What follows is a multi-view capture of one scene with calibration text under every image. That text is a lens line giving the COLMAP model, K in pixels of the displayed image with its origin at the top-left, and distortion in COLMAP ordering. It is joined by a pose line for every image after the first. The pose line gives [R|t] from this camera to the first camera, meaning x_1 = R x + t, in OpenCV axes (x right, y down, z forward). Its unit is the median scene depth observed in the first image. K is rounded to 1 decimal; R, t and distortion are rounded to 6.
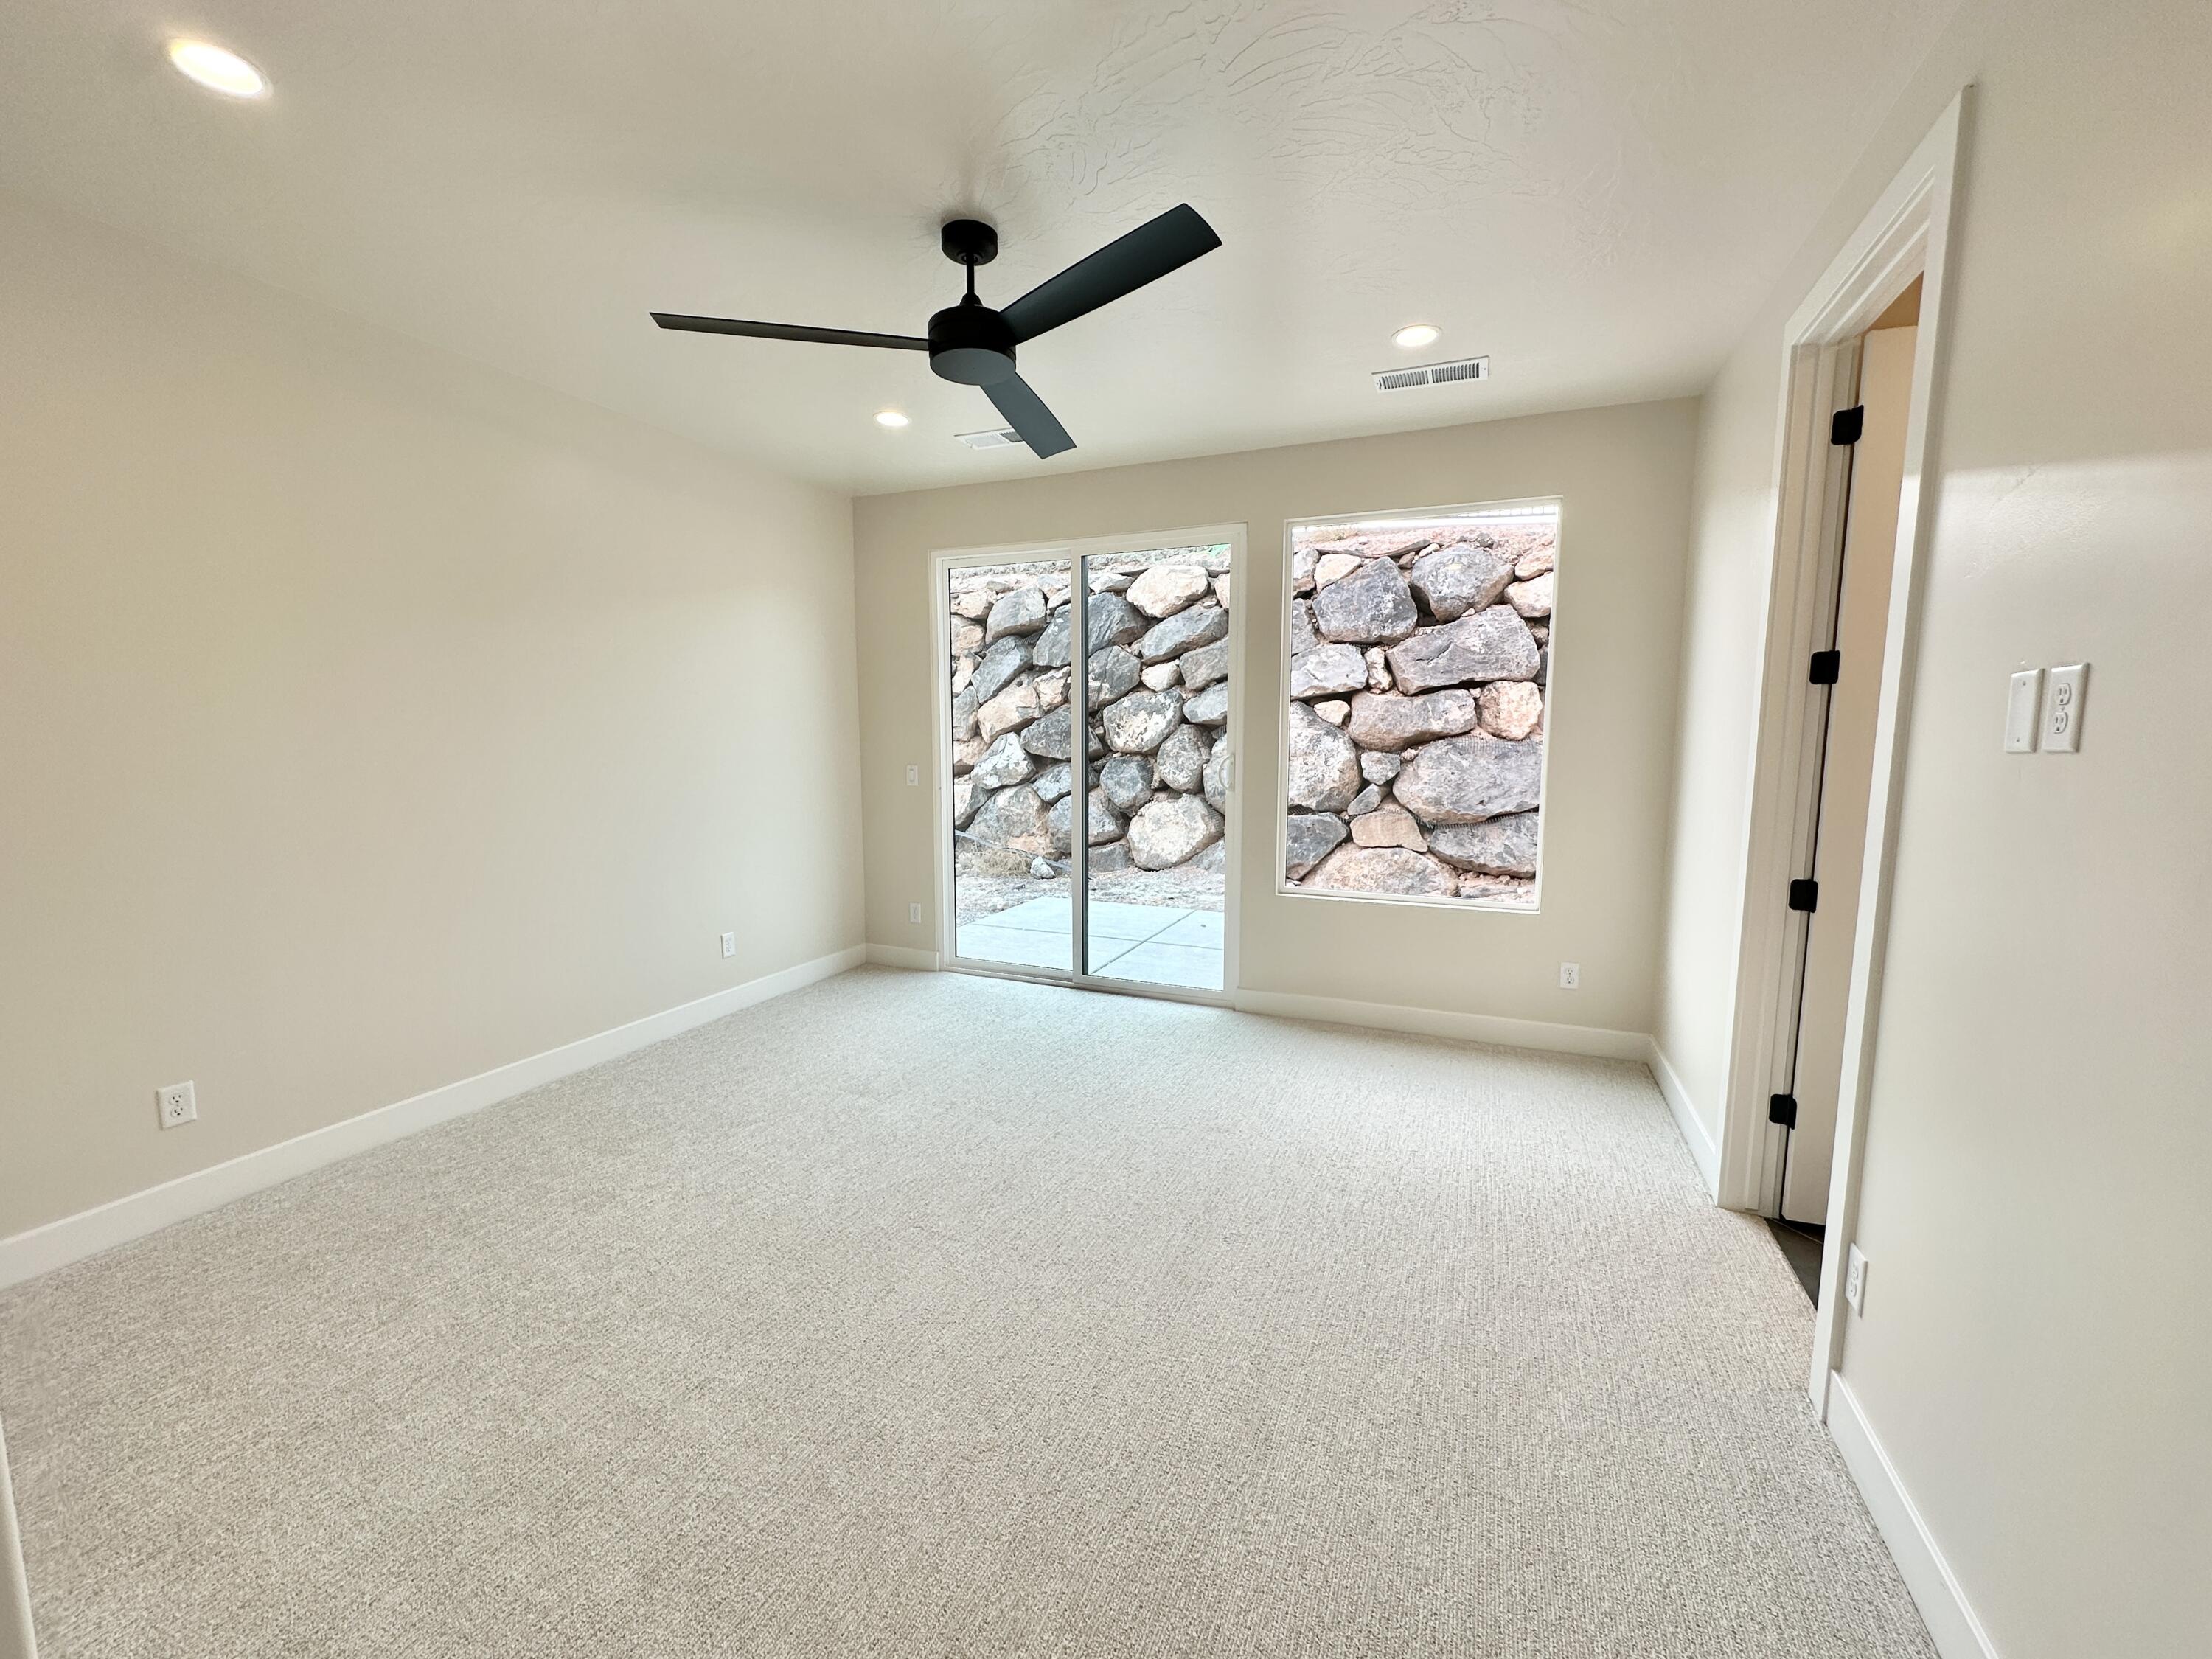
lens RADIAL K [[885.7, 0, 1101.5], [0, 885.7, 830.6], [0, 0, 1]] dist [-0.002250, 0.000439]
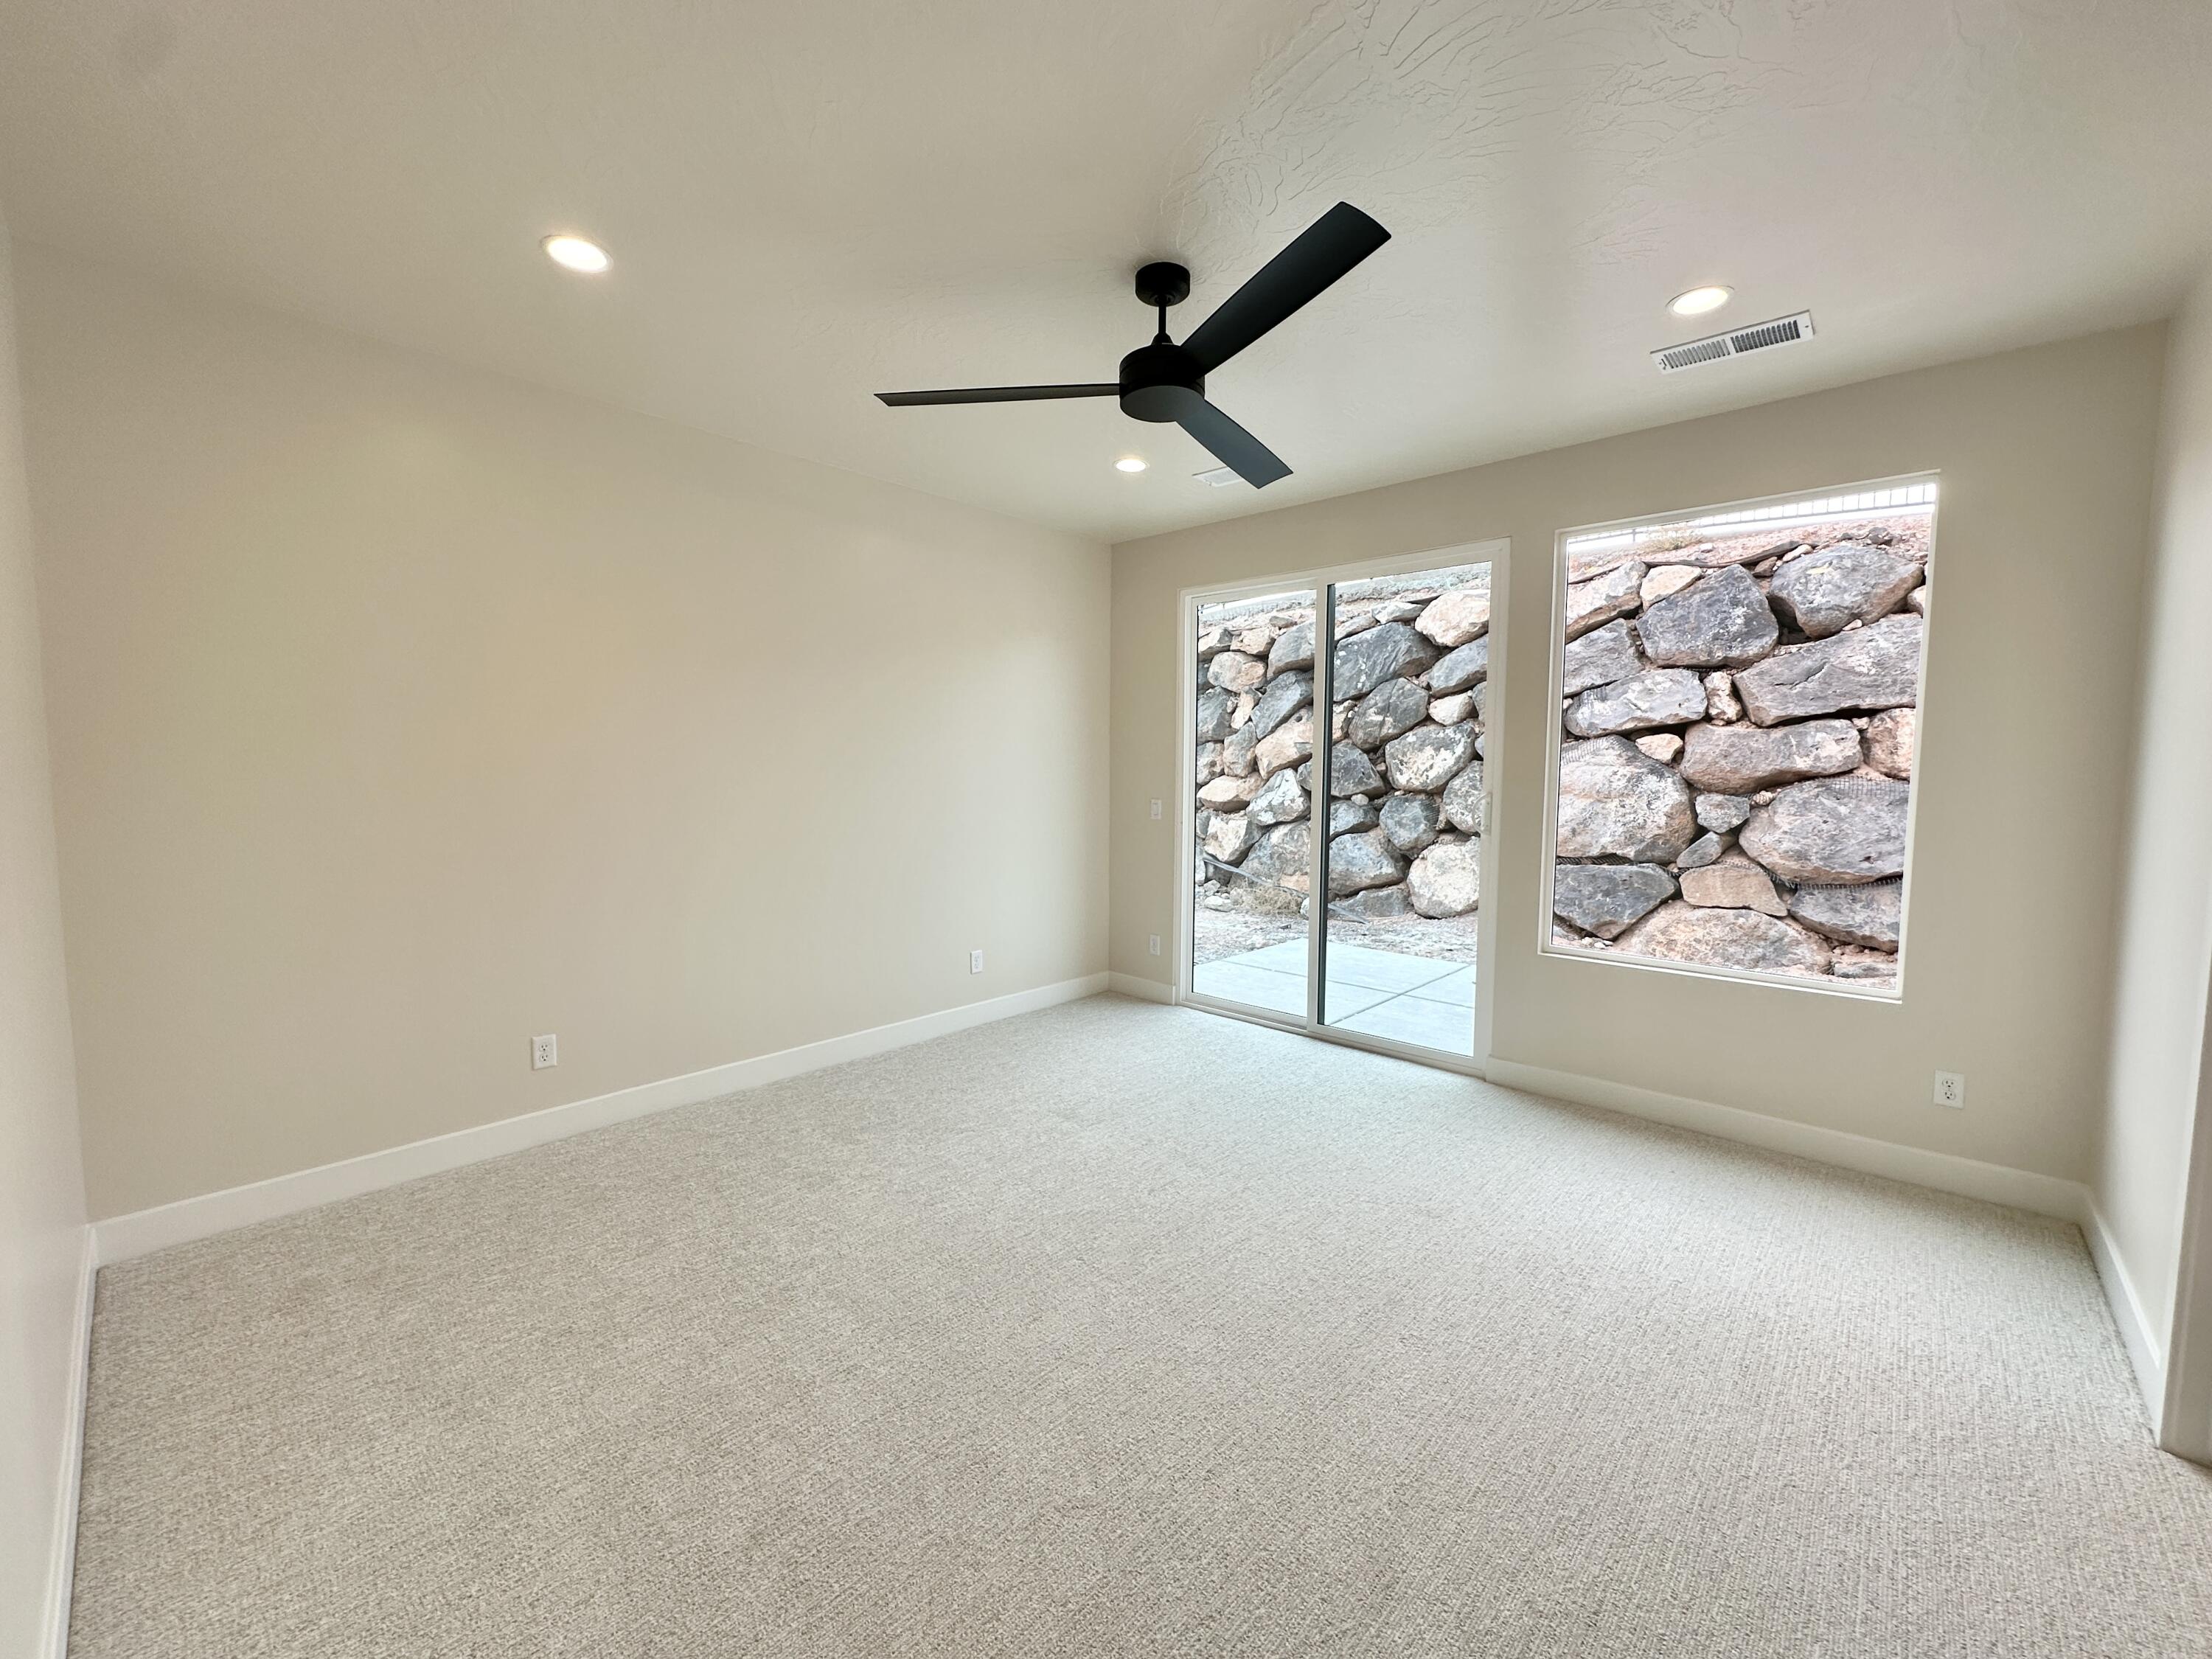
lens RADIAL K [[885.7, 0, 1105.5], [0, 885.7, 829.4], [0, 0, 1]] dist [-0.002250, 0.000439]
pose [[0.942730, 0.029171, -0.332279, 0.103023], [-0.043309, 0.998441, -0.035221, -0.001025], [0.330734, 0.047594, 0.942523, 0.036400]]
